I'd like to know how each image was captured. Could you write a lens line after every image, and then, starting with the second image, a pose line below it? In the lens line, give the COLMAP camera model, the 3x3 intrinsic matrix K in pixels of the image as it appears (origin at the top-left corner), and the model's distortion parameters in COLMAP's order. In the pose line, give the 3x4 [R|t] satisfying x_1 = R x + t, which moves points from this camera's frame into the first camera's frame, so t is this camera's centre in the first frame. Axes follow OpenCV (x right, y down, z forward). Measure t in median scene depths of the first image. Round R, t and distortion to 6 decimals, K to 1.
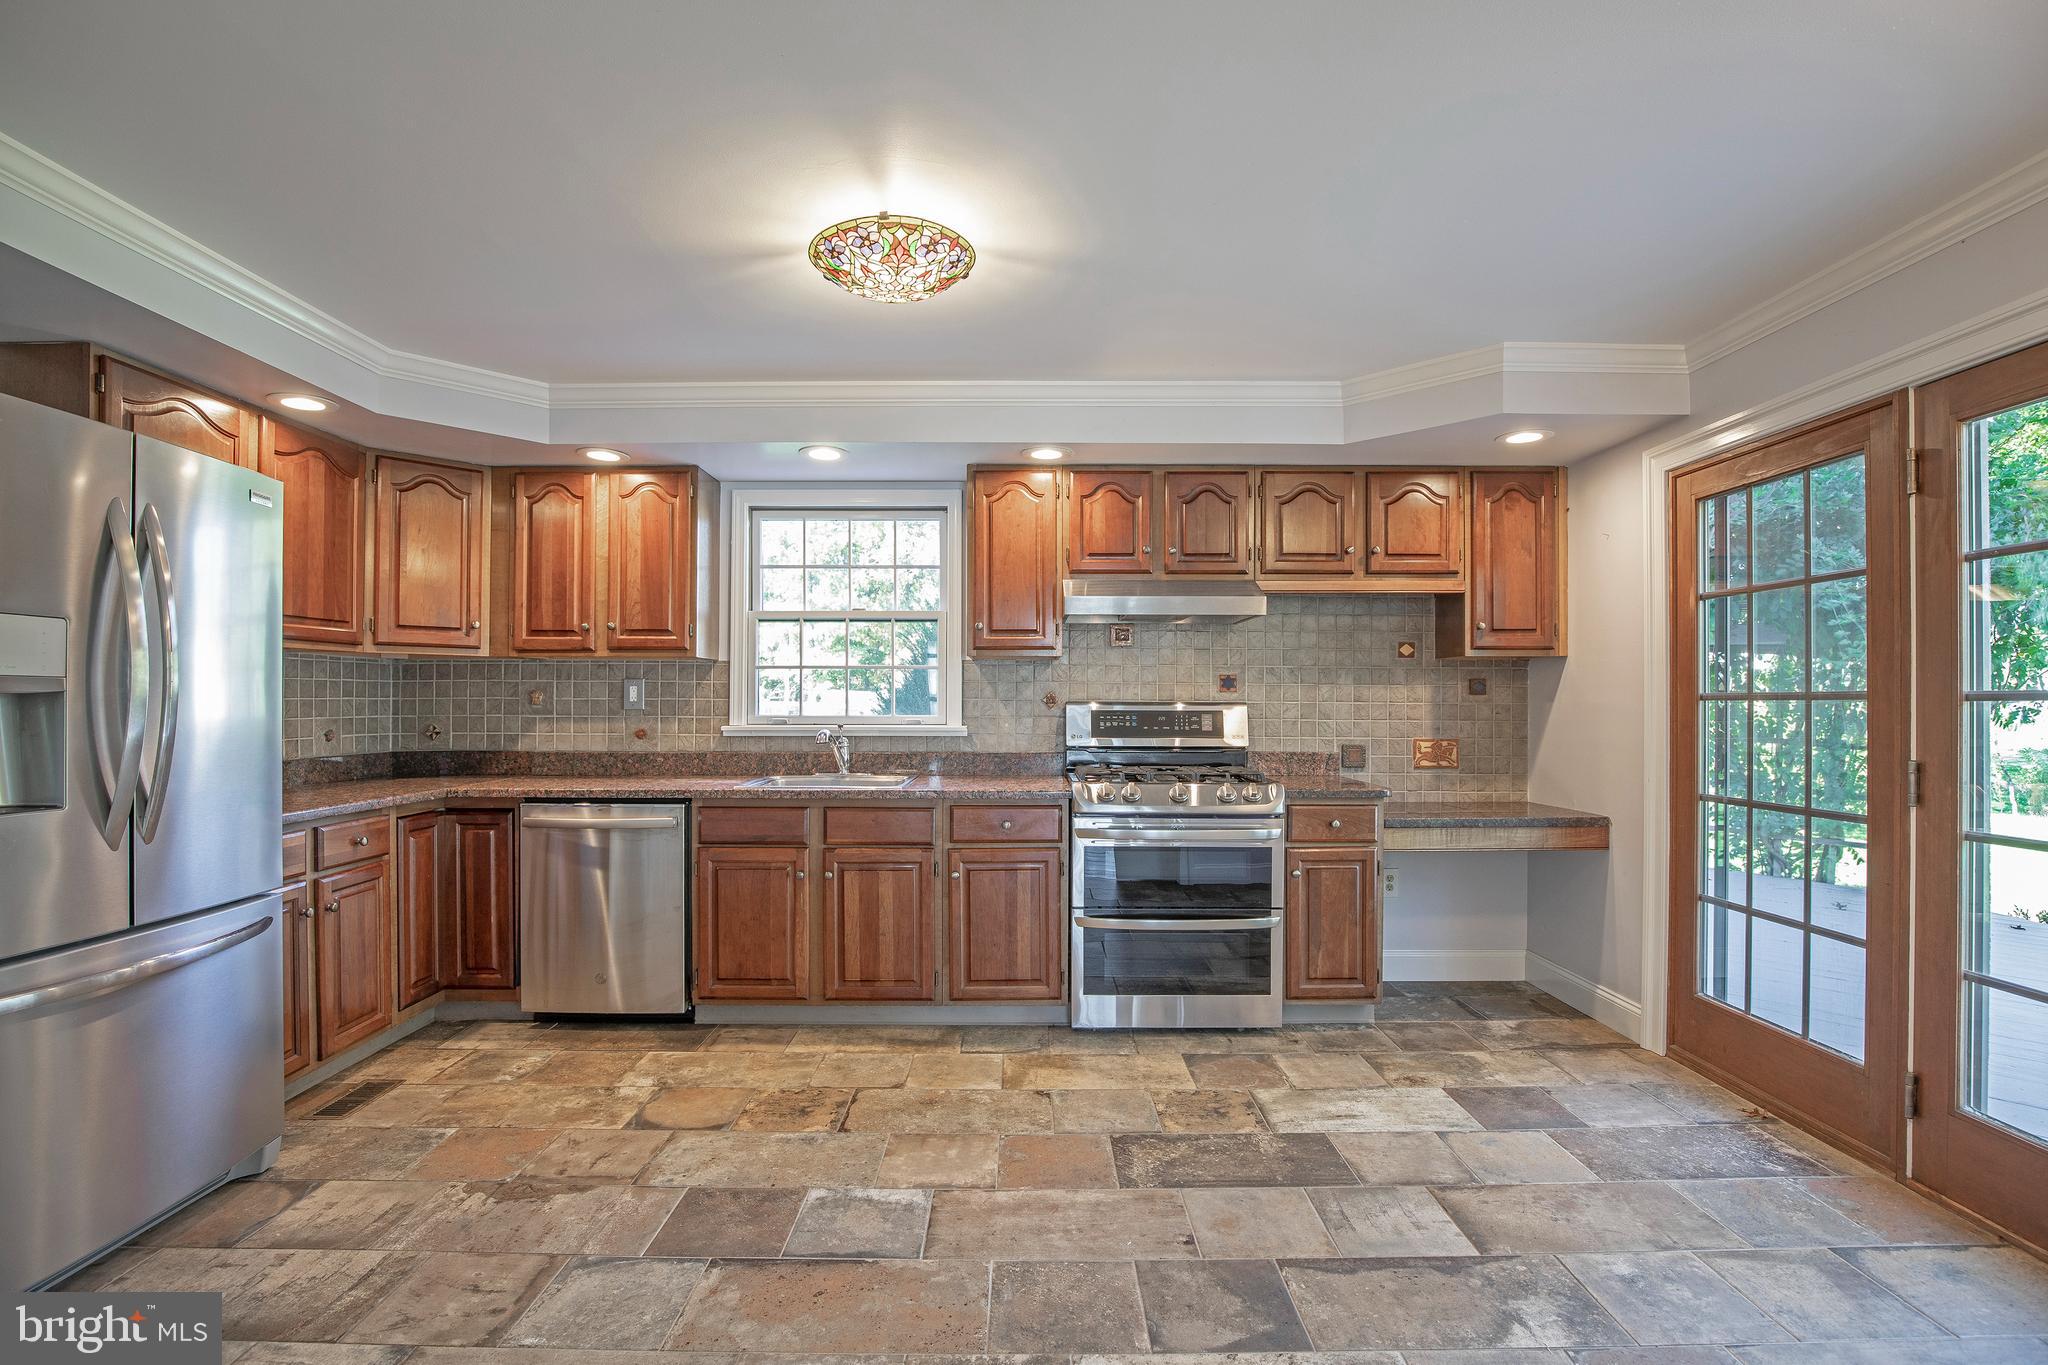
lens RADIAL K [[963.1, 0, 1031.3], [0, 963.1, 692.7], [0, 0, 1]] dist [-0.033765, 0.006273]
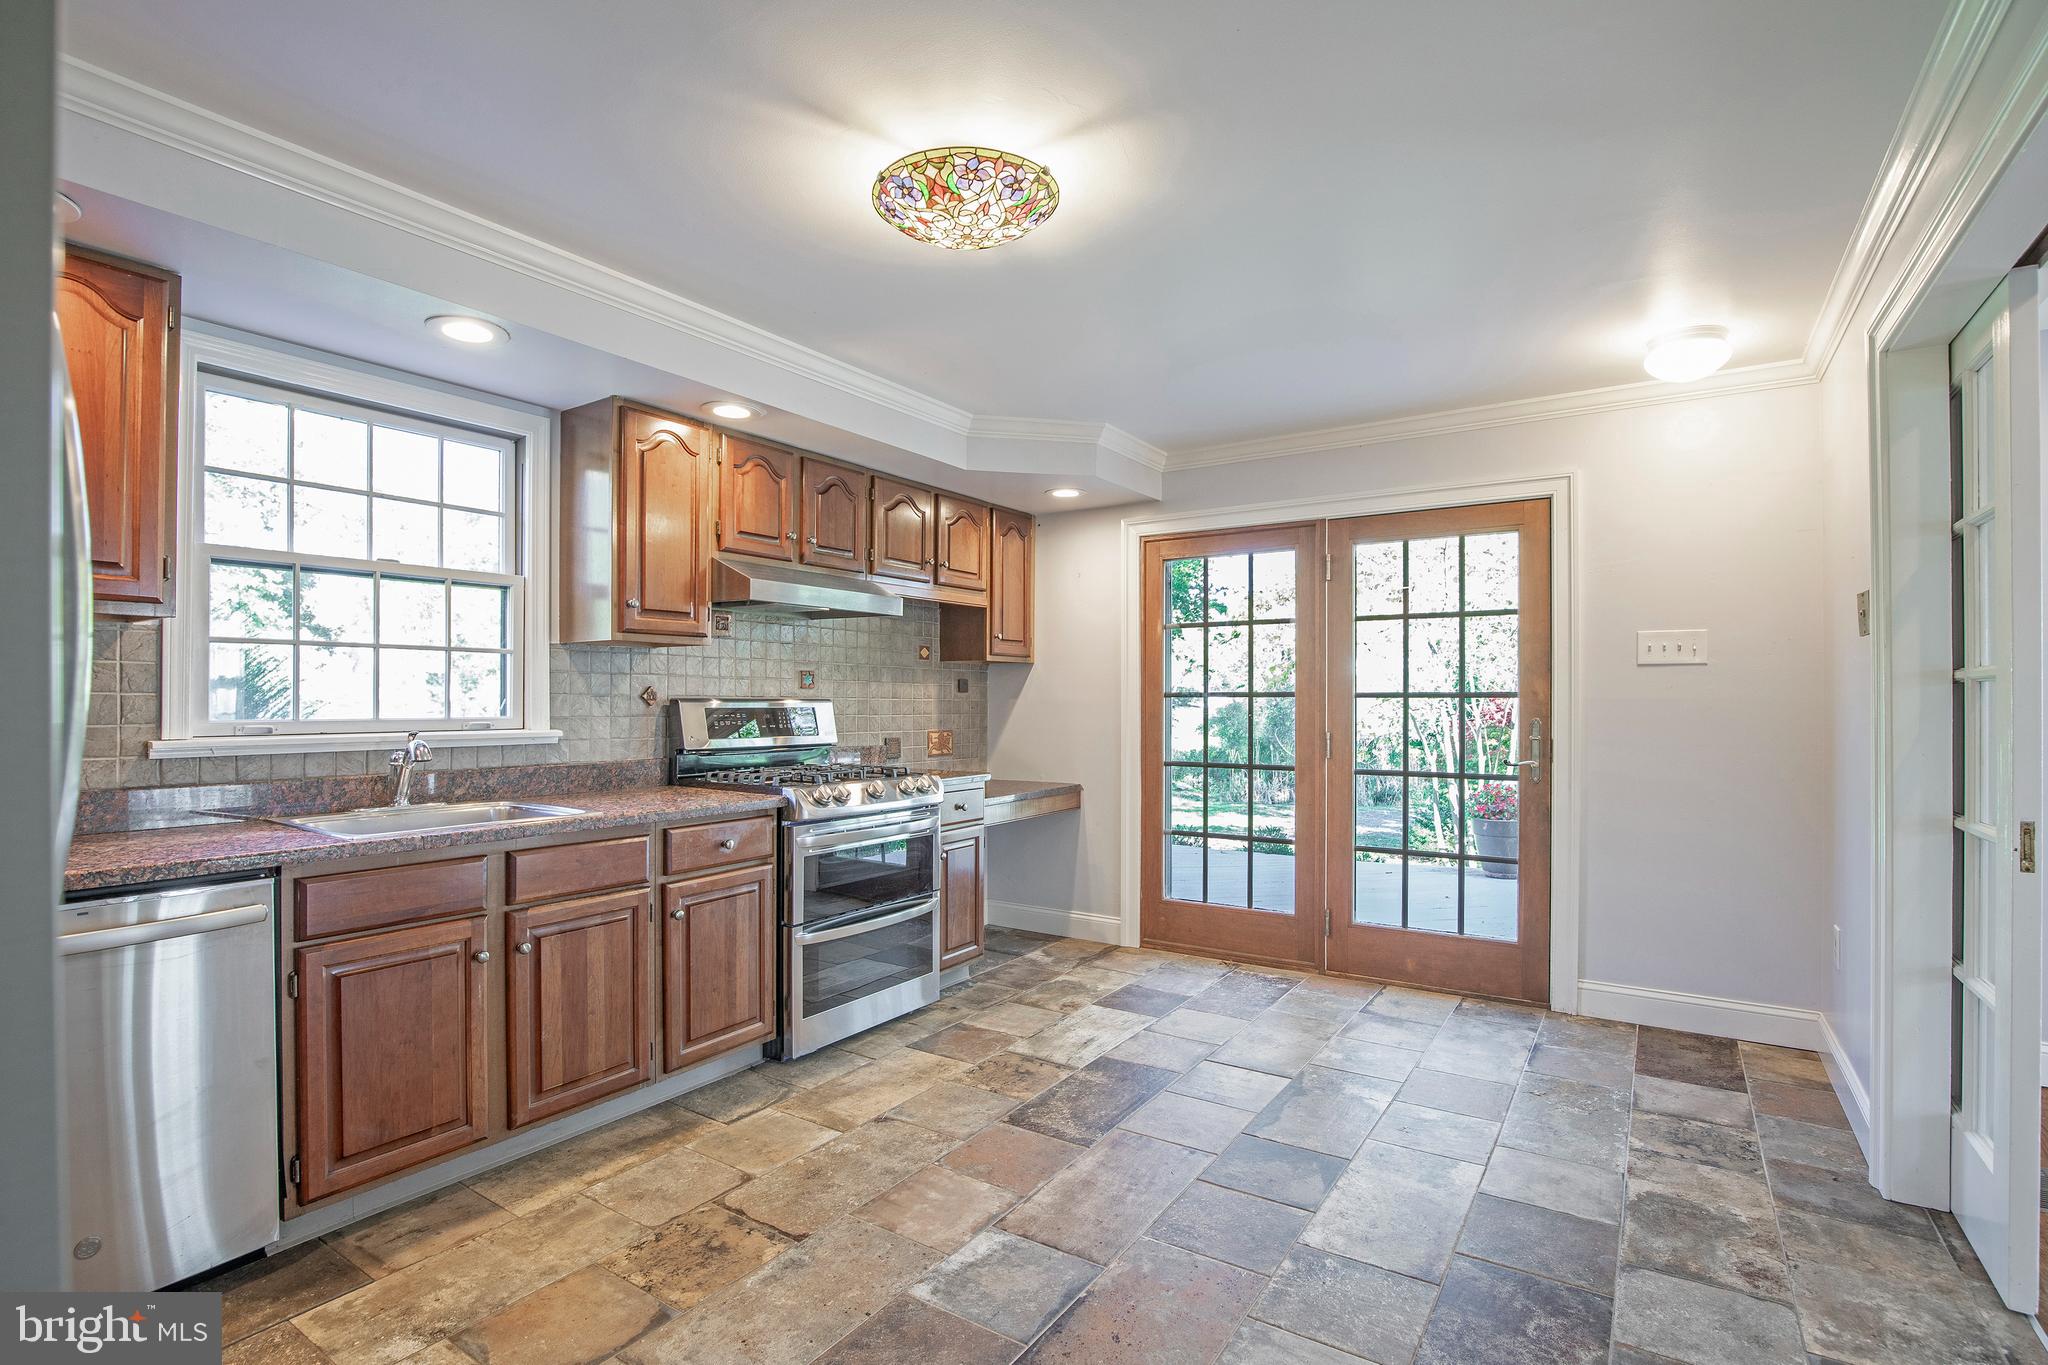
lens RADIAL K [[963.1, 0, 1031.3], [0, 963.1, 692.7], [0, 0, 1]] dist [-0.033765, 0.006273]
pose [[0.555334, 0.004888, 0.831613, -0.585391], [-0.007422, 0.999972, -0.000921, 0.003310], [-0.831594, -0.005660, 0.555355, 0.314816]]
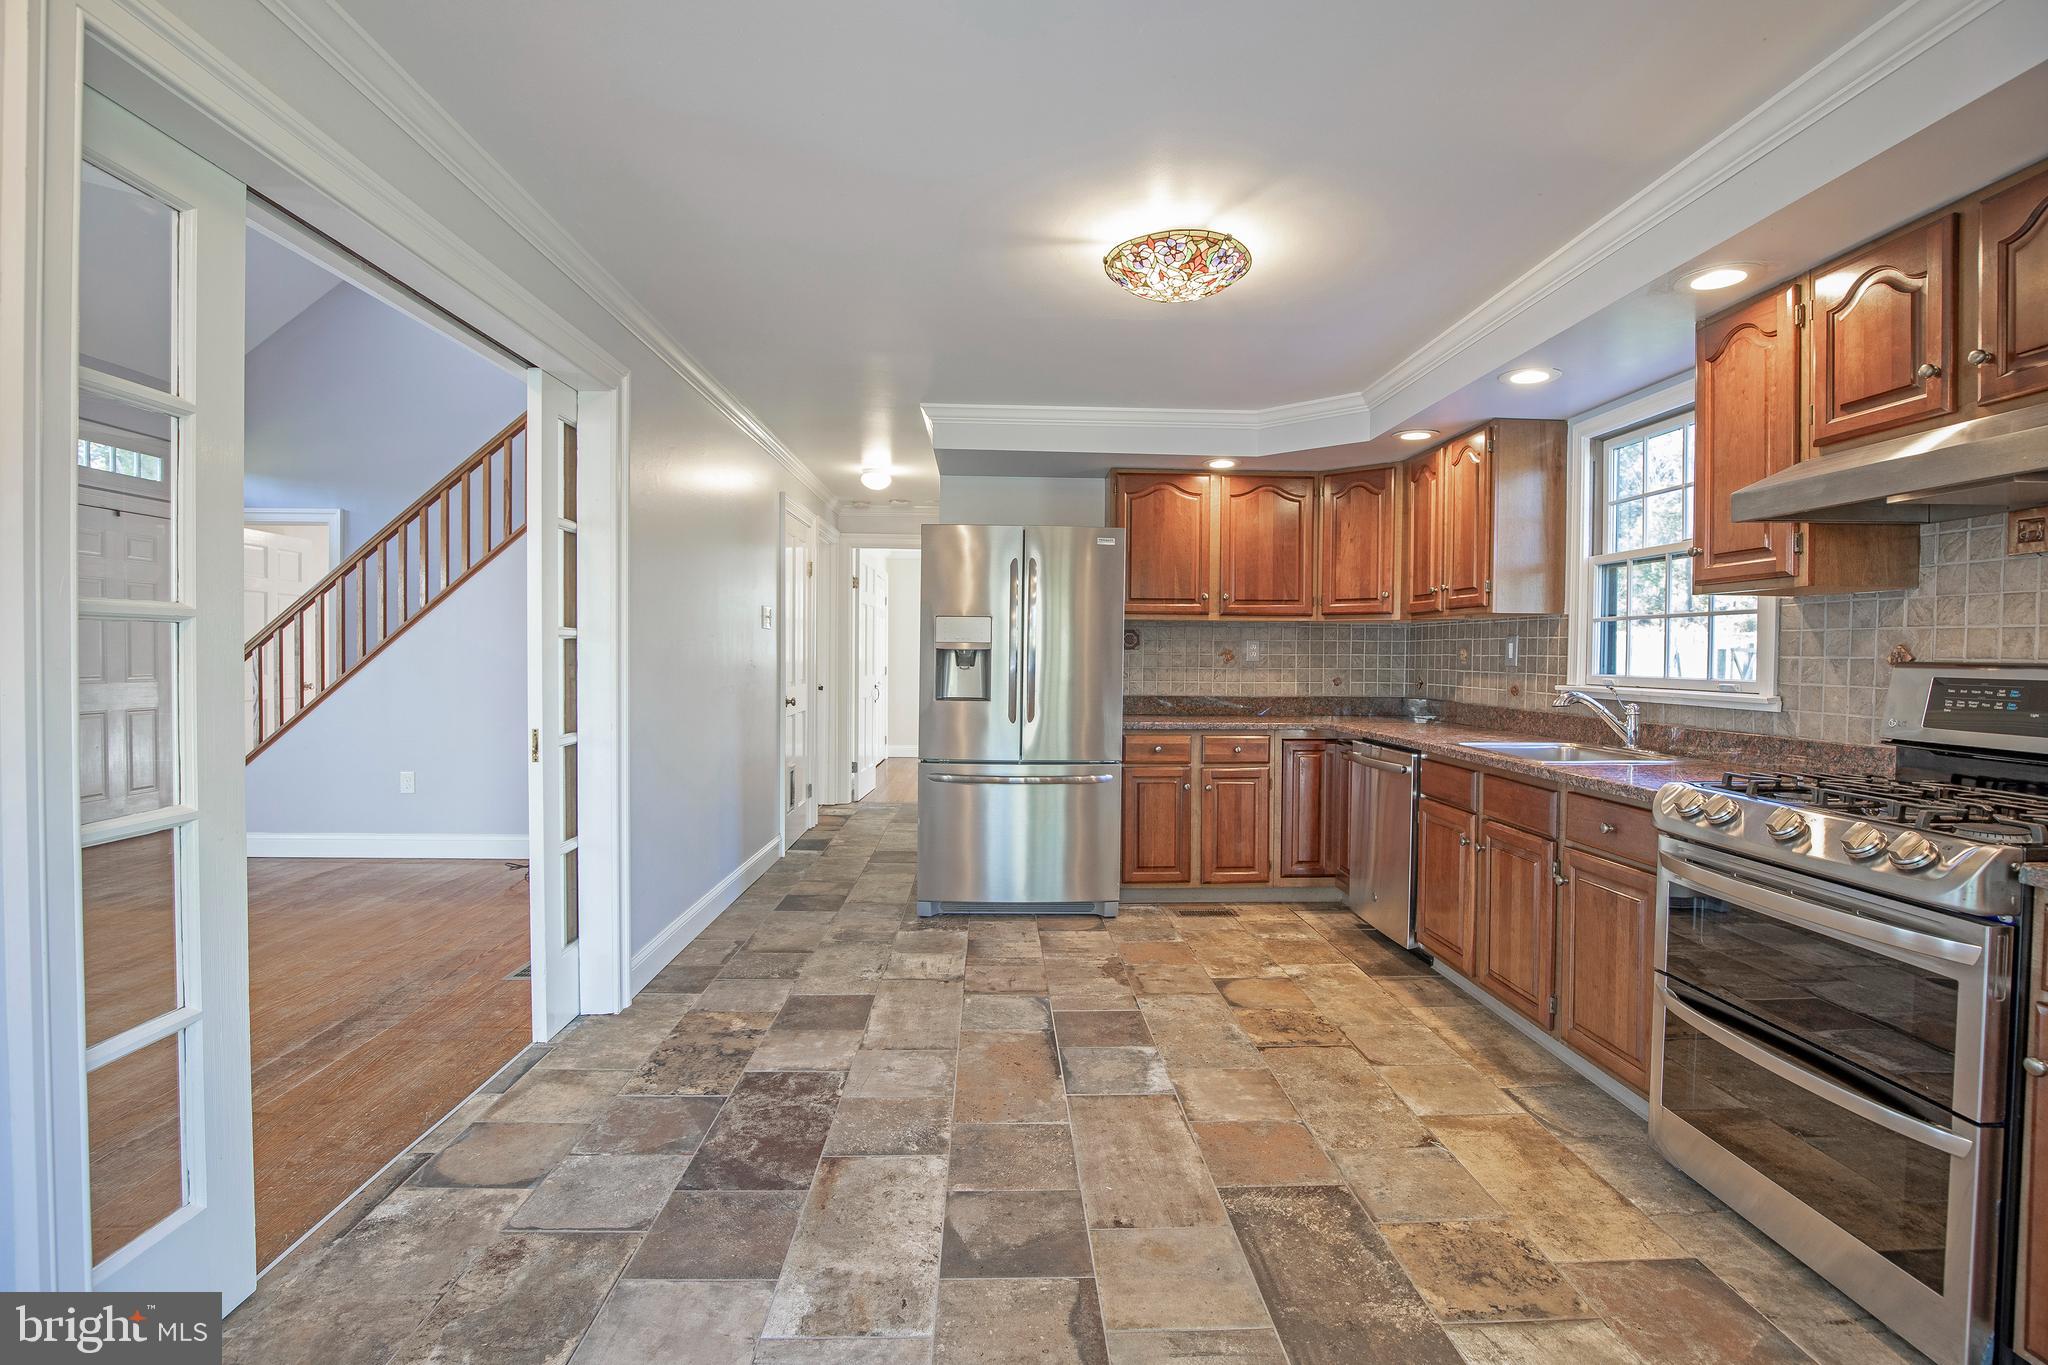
lens RADIAL K [[955.8, 0, 1031.5], [0, 955.8, 668.4], [0, 0, 1]] dist [-0.020454, 0.000635]
pose [[0.033597, 0.015218, -0.999320, 0.682629], [-0.000461, 0.999884, 0.015212, 0.005627], [0.999435, -0.000050, 0.033600, 0.546917]]
